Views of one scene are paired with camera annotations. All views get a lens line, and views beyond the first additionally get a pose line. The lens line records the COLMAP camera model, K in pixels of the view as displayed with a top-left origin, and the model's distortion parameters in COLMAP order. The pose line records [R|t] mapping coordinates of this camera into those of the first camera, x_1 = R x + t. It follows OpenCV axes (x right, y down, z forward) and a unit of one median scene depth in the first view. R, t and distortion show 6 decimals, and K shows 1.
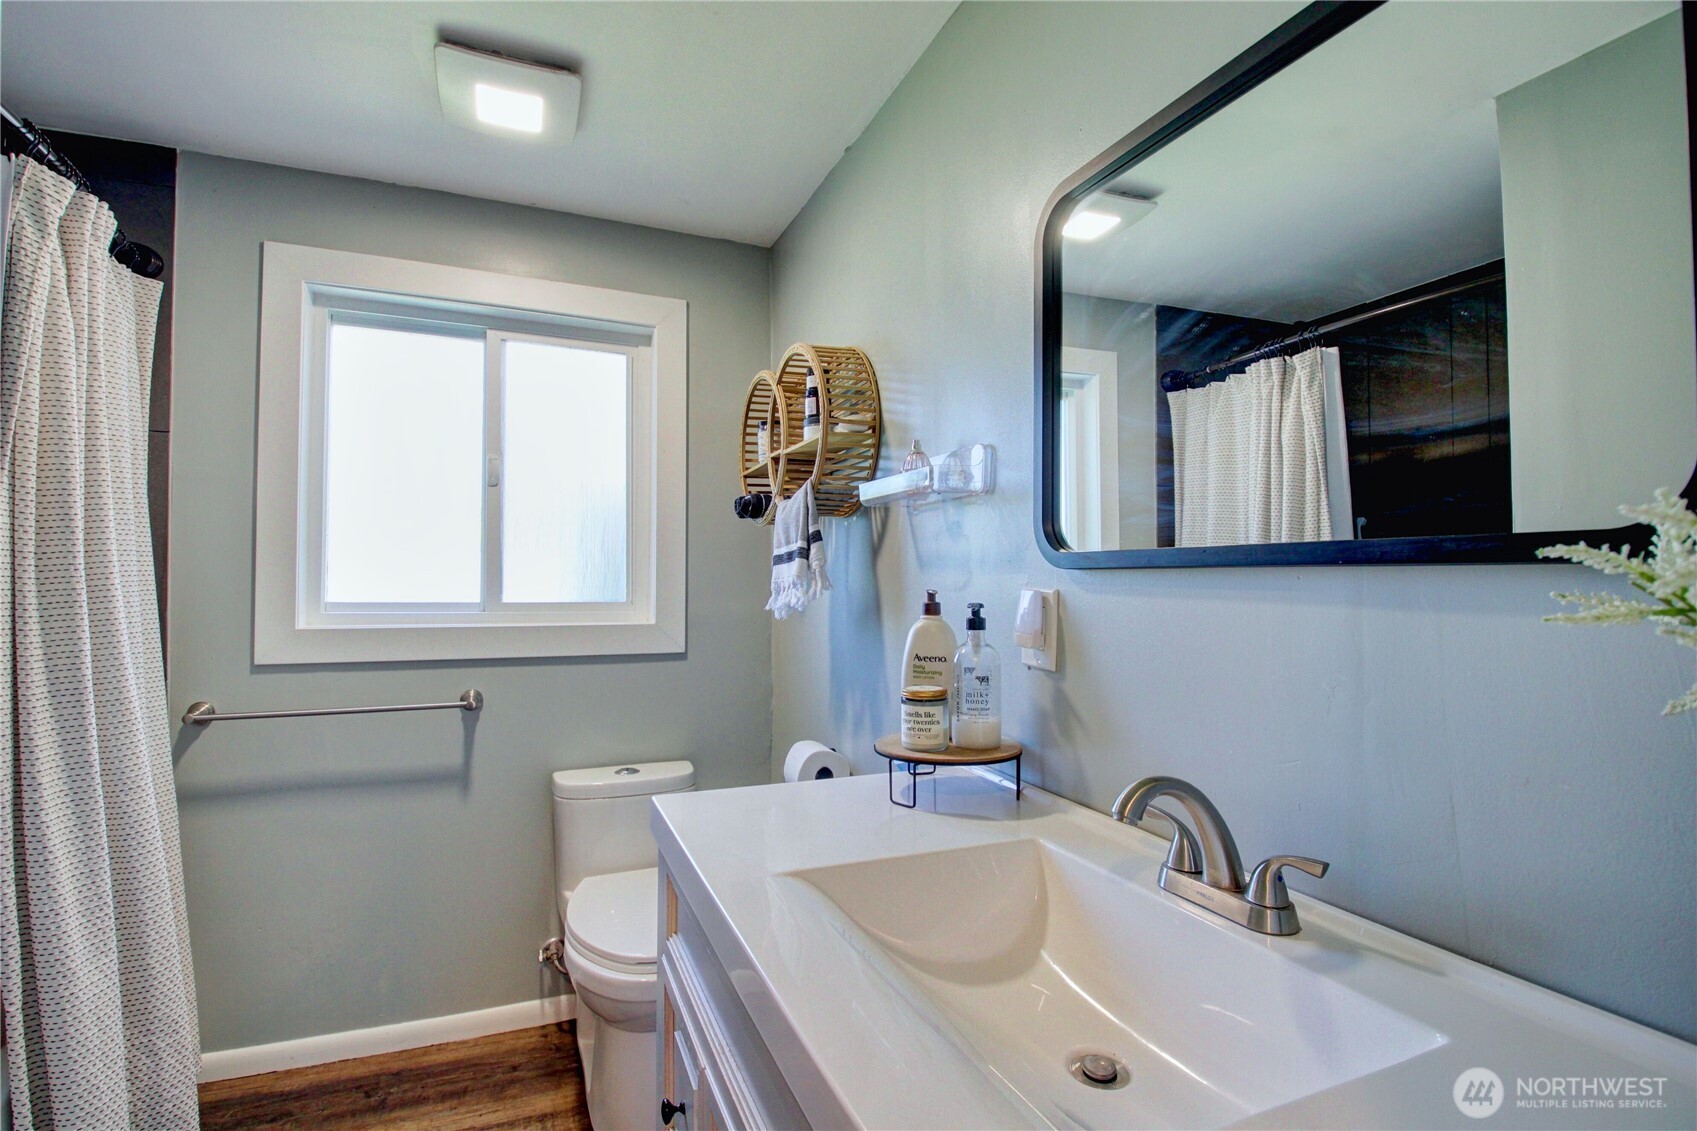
lens RADIAL K [[788.4, 0, 850.6], [0, 788.4, 571.9], [0, 0, 1]] dist [0.003865, -0.019658]
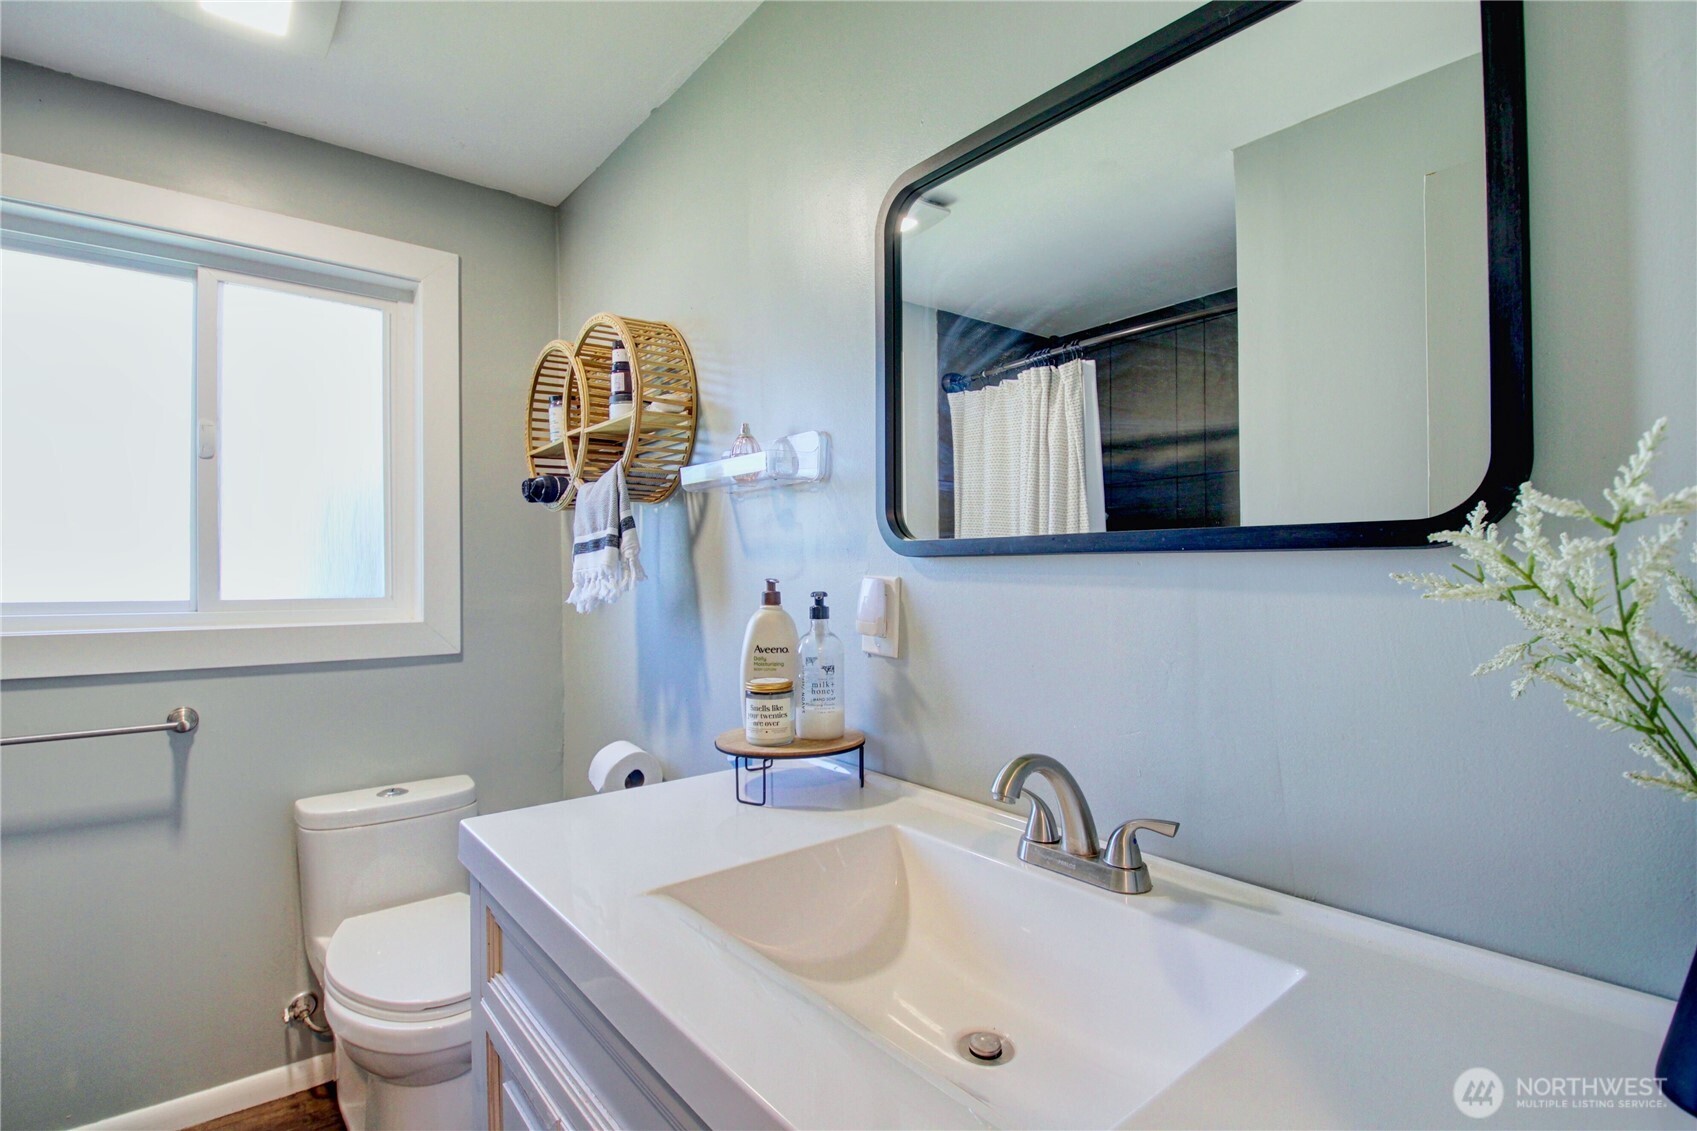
lens RADIAL K [[788.4, 0, 854.0], [0, 788.4, 574.9], [0, 0, 1]] dist [0.003865, -0.019658]
pose [[0.958224, -0.007607, 0.285919, -0.053760], [0.003264, 0.999872, 0.015664, 0.002128], [-0.286002, -0.014076, 0.958126, 0.031961]]
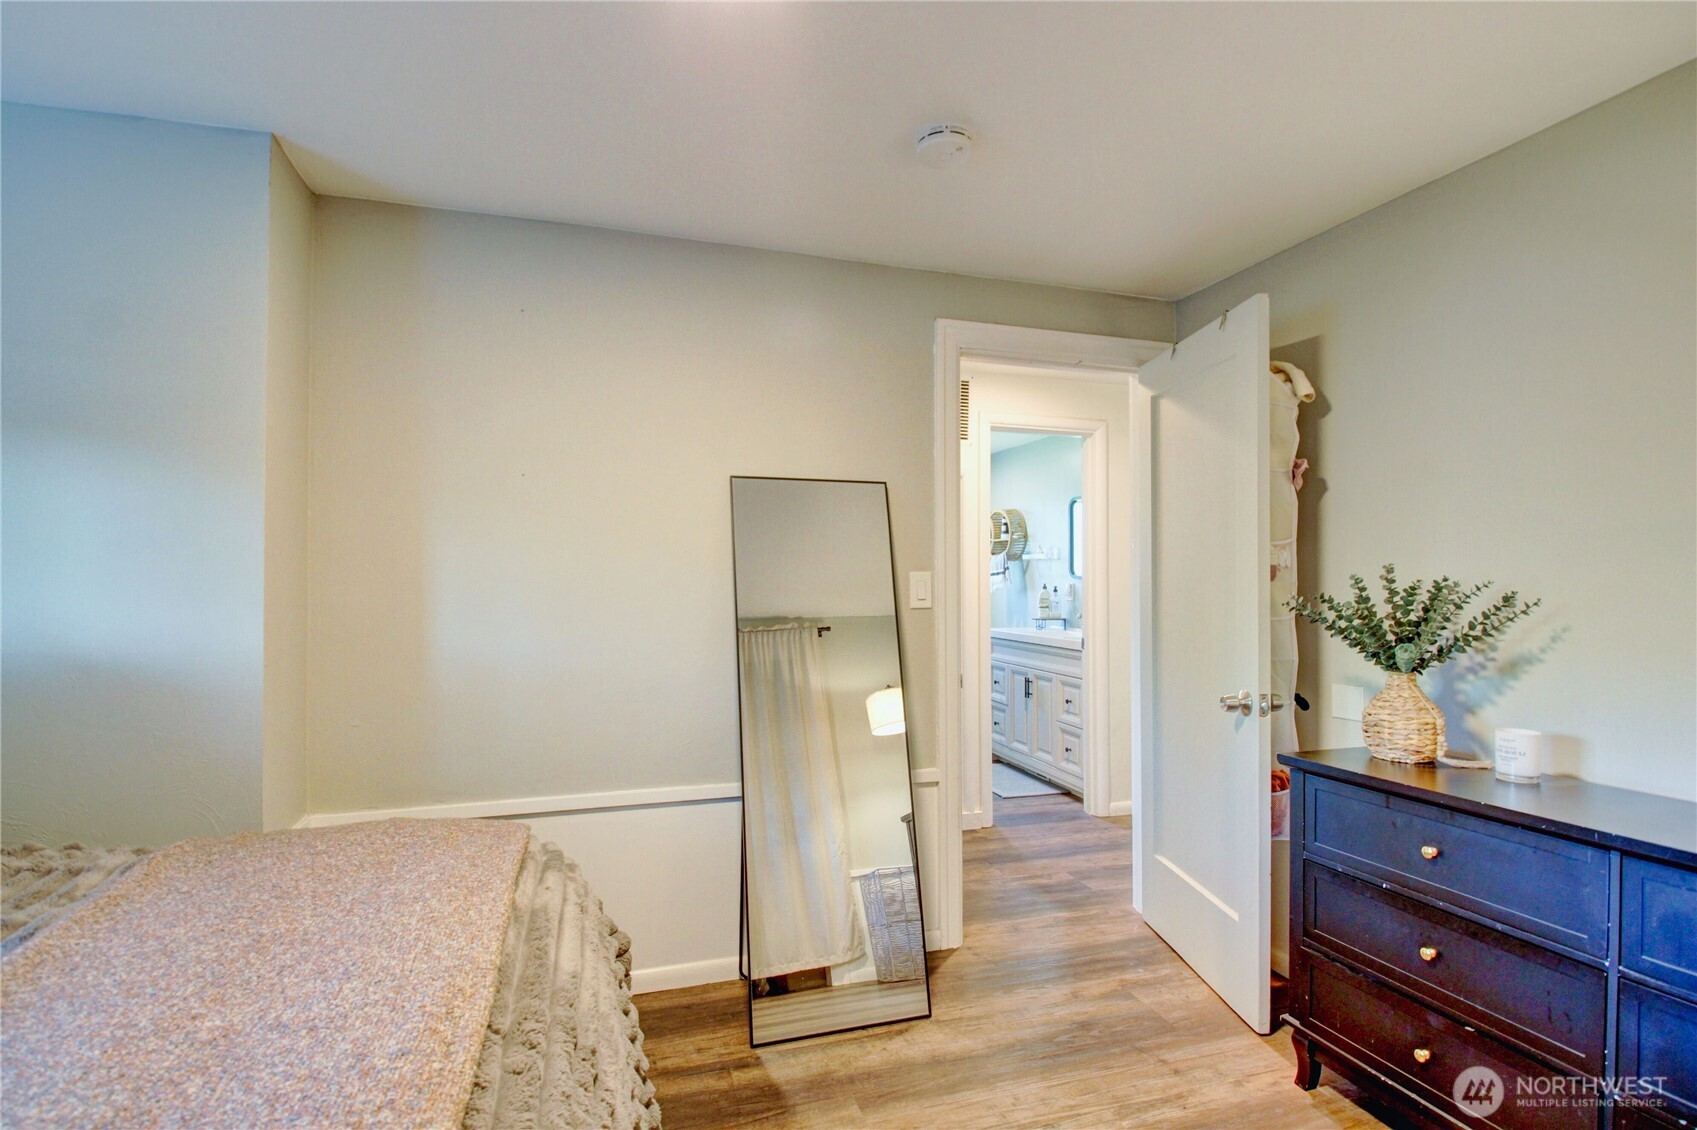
lens RADIAL K [[788.4, 0, 846.8], [0, 788.4, 573.2], [0, 0, 1]] dist [0.003865, -0.019658]
pose [[0.994715, -0.004334, -0.102588, -0.376362], [0.005041, 0.999965, 0.006634, -0.046835], [0.102555, -0.007116, 0.994702, -2.407081]]
